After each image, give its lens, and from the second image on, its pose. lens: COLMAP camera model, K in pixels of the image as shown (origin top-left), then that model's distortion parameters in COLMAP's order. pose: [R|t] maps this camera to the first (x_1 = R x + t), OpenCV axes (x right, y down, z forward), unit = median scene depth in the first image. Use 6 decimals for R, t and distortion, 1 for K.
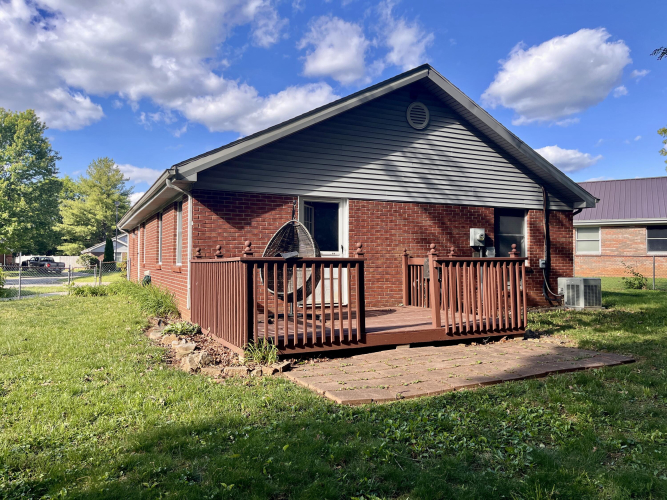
lens RADIAL K [[502.2, 0, 330.2], [0, 502.2, 248.2], [0, 0, 1]] dist [0.074632, -0.099428]
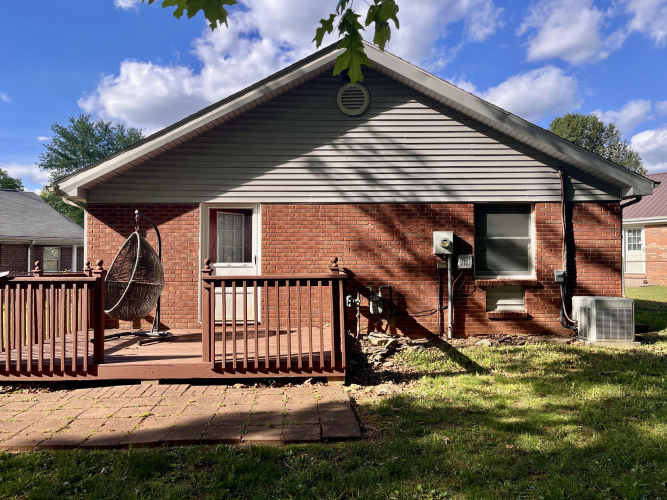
lens RADIAL K [[502.2, 0, 326.9], [0, 502.2, 244.9], [0, 0, 1]] dist [0.074632, -0.099428]
pose [[0.905449, -0.018362, -0.424058, 0.516328], [0.014260, 0.999816, -0.012845, -0.011905], [0.424216, 0.005583, 0.905544, 0.241790]]
